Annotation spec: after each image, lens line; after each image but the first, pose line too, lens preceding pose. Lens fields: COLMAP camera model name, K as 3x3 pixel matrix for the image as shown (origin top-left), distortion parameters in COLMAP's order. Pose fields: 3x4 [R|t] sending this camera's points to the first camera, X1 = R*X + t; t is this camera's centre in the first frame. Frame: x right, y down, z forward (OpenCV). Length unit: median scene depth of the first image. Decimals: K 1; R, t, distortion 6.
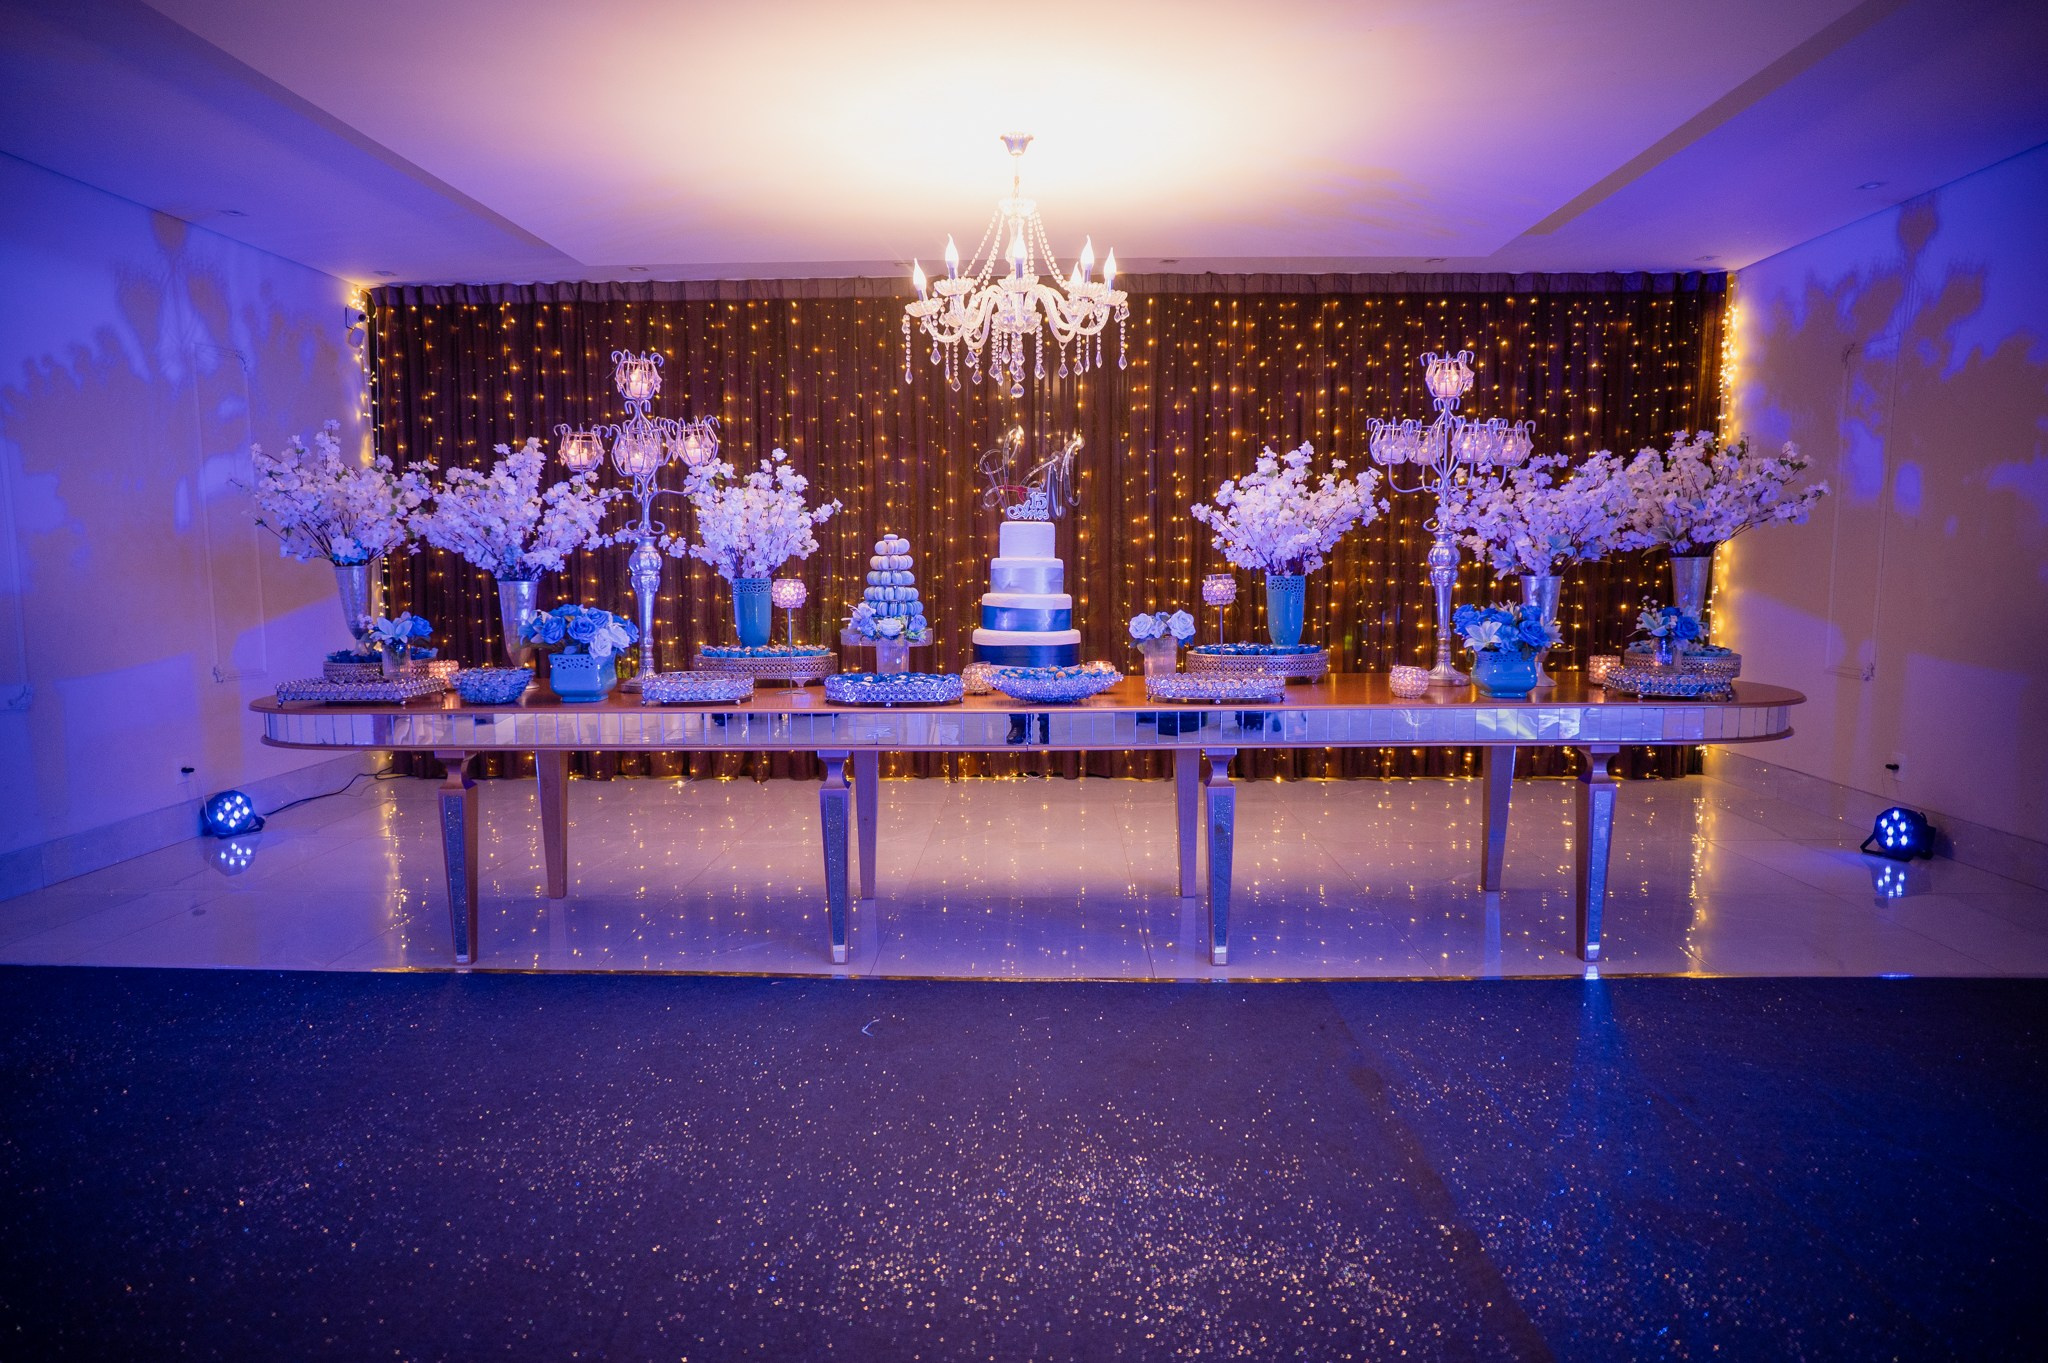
lens RADIAL K [[1202.9, 0, 1024.0], [0, 1202.9, 681.5], [0, 0, 1]] dist [-0.069313, 0.053639]
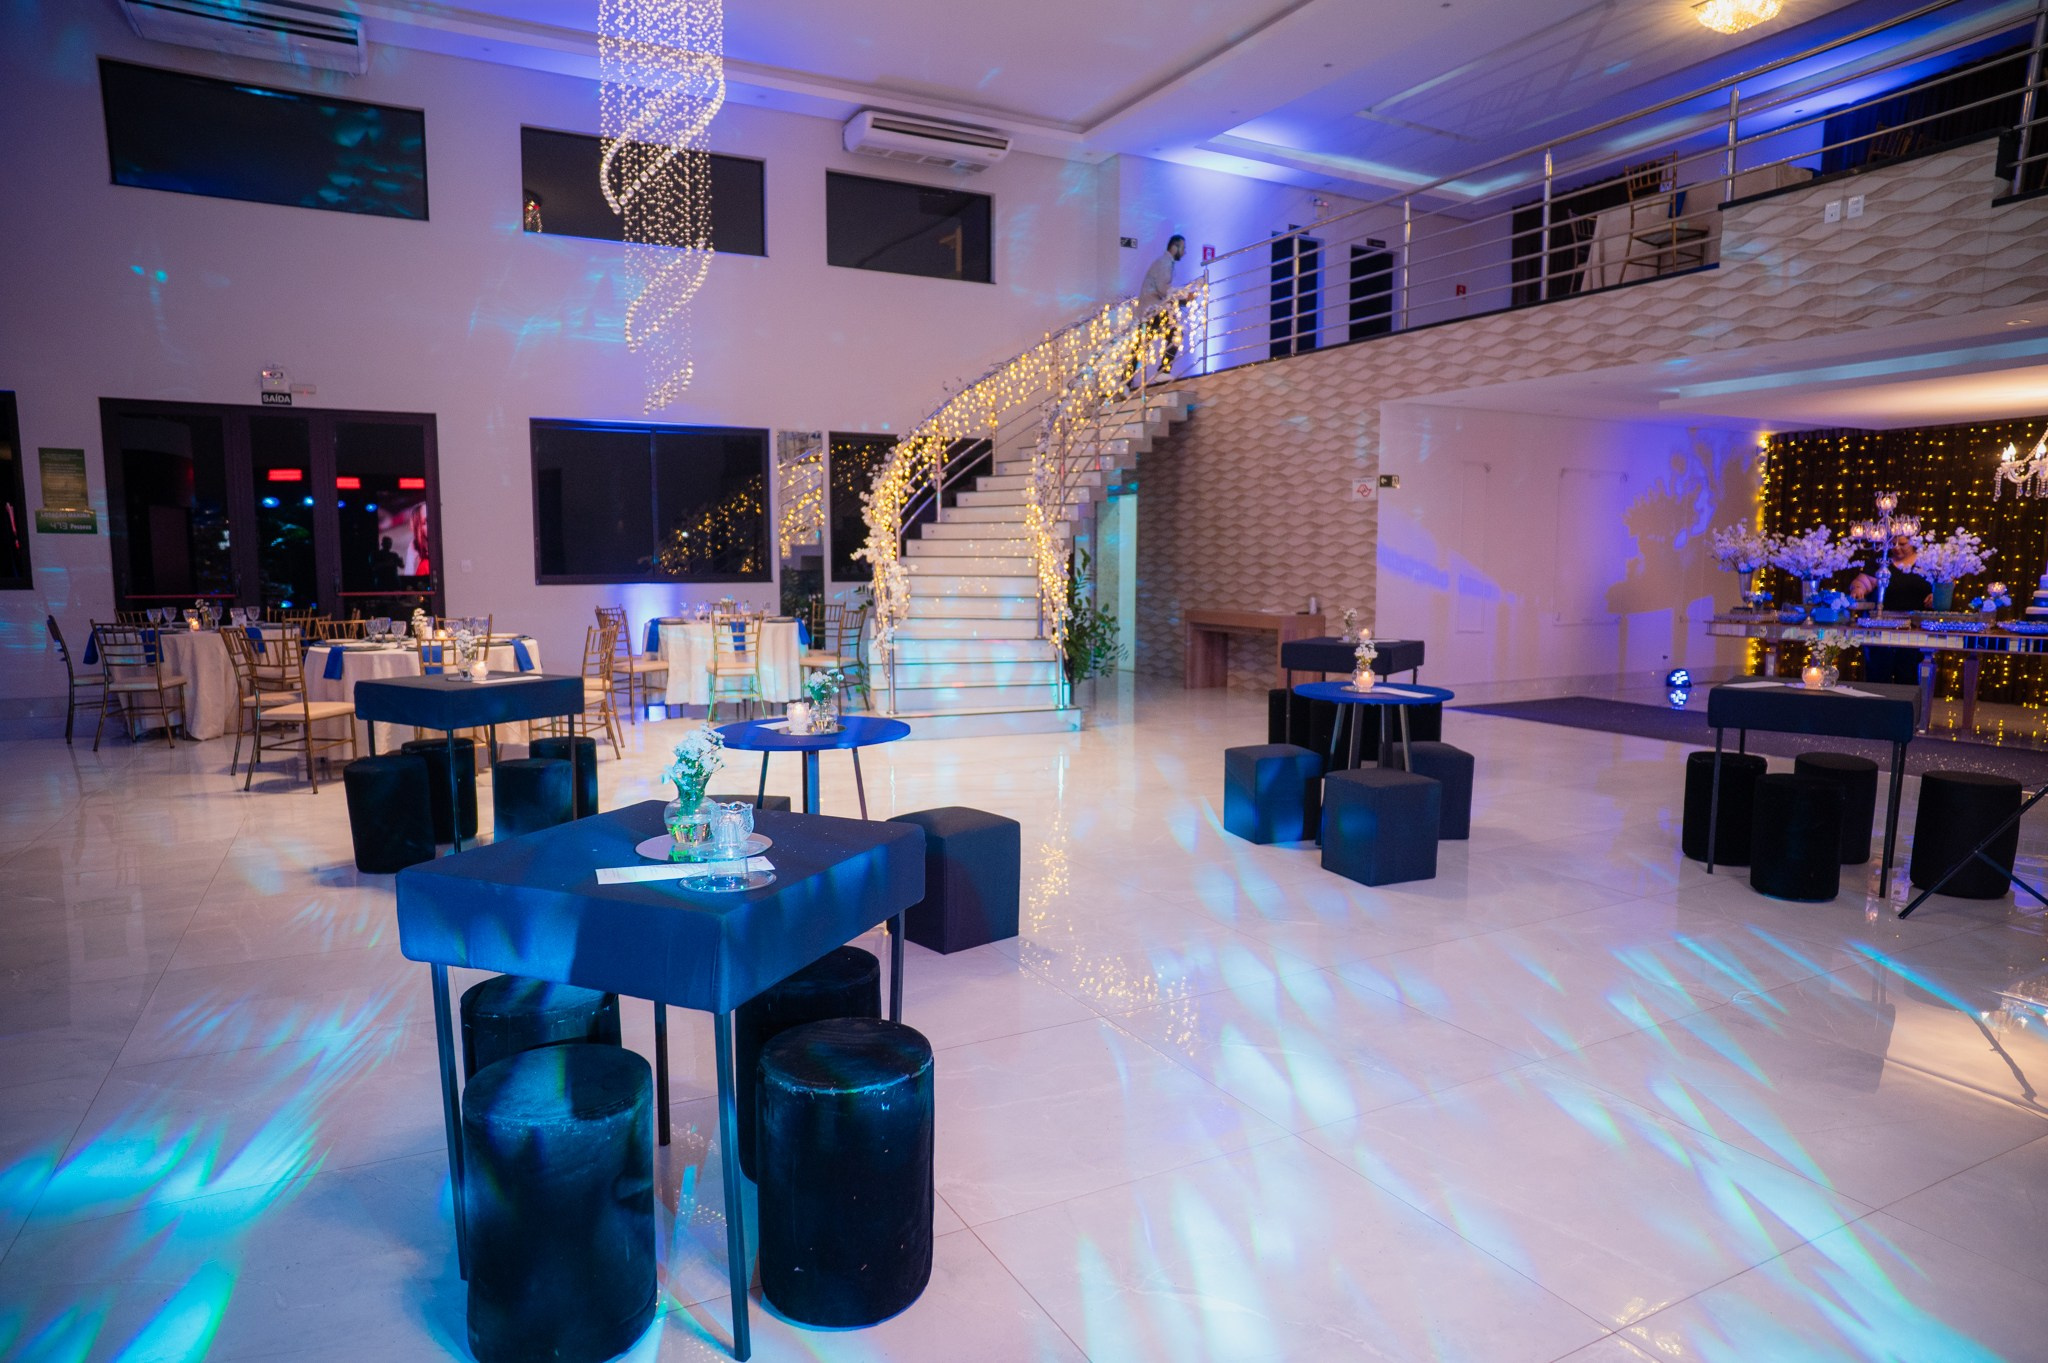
lens RADIAL K [[1201.7, 0, 1023.6], [0, 1201.7, 691.8], [0, 0, 1]] dist [-0.069387, 0.054110]
pose [[0.487014, 0.101084, -0.867525, 0.963756], [-0.097577, 0.993359, 0.060968, 0.162642], [0.867926, 0.054959, 0.493643, -1.694322]]
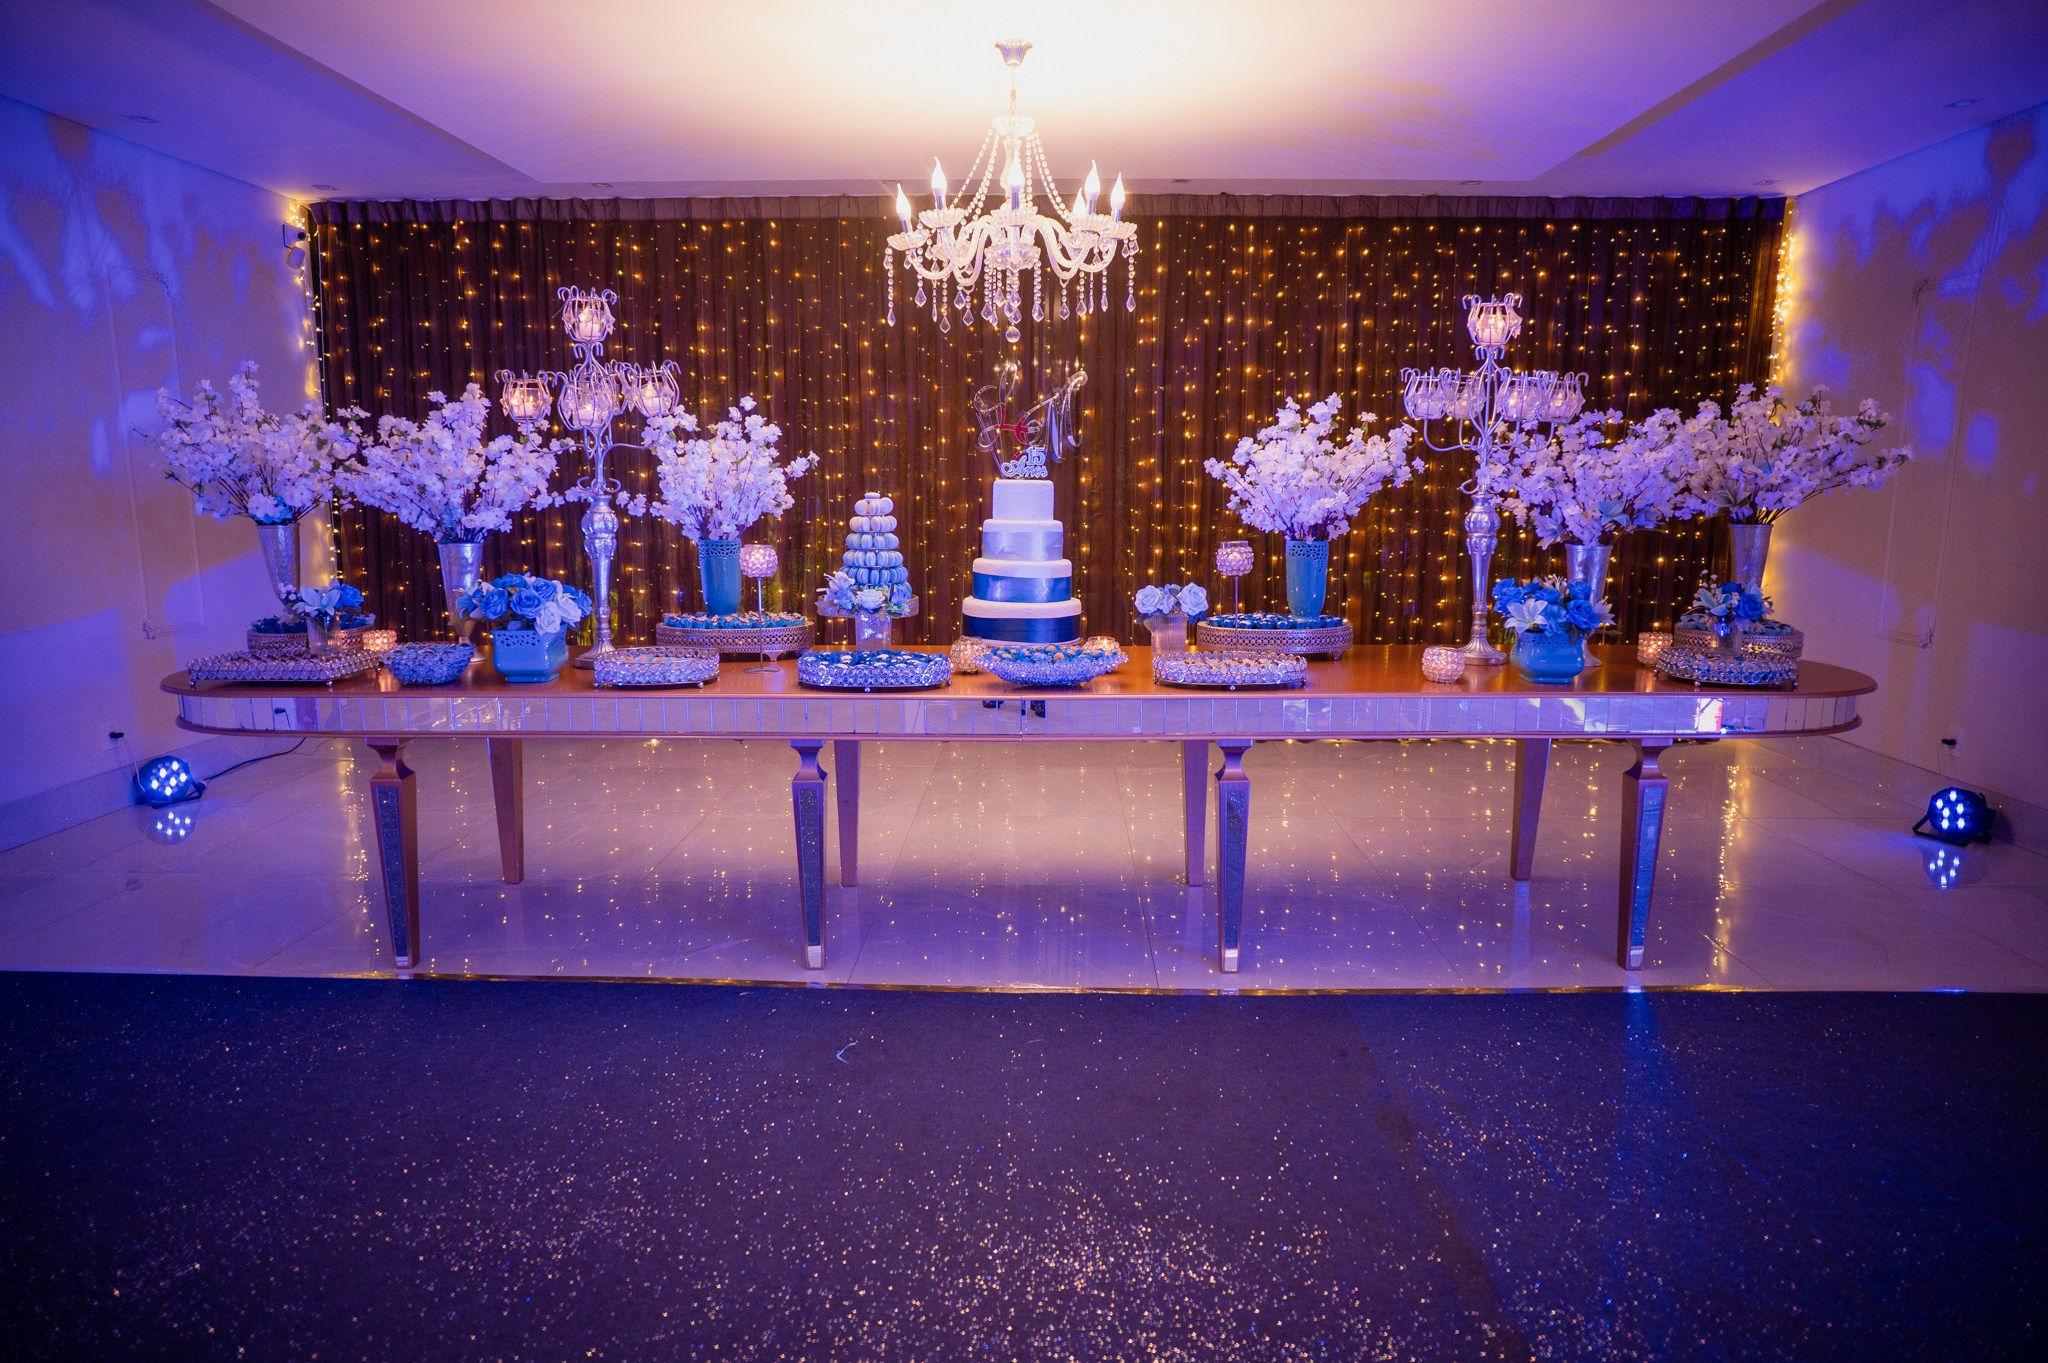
lens RADIAL K [[1225.5, 0, 1031.2], [0, 1225.5, 671.0], [0, 0, 1]] dist [-0.070628, 0.054922]
pose [[0.999962, 0.005509, 0.006700, 0.003325], [-0.005871, 0.998455, 0.055254, -0.040116], [-0.006385, -0.055292, 0.998450, 0.073098]]
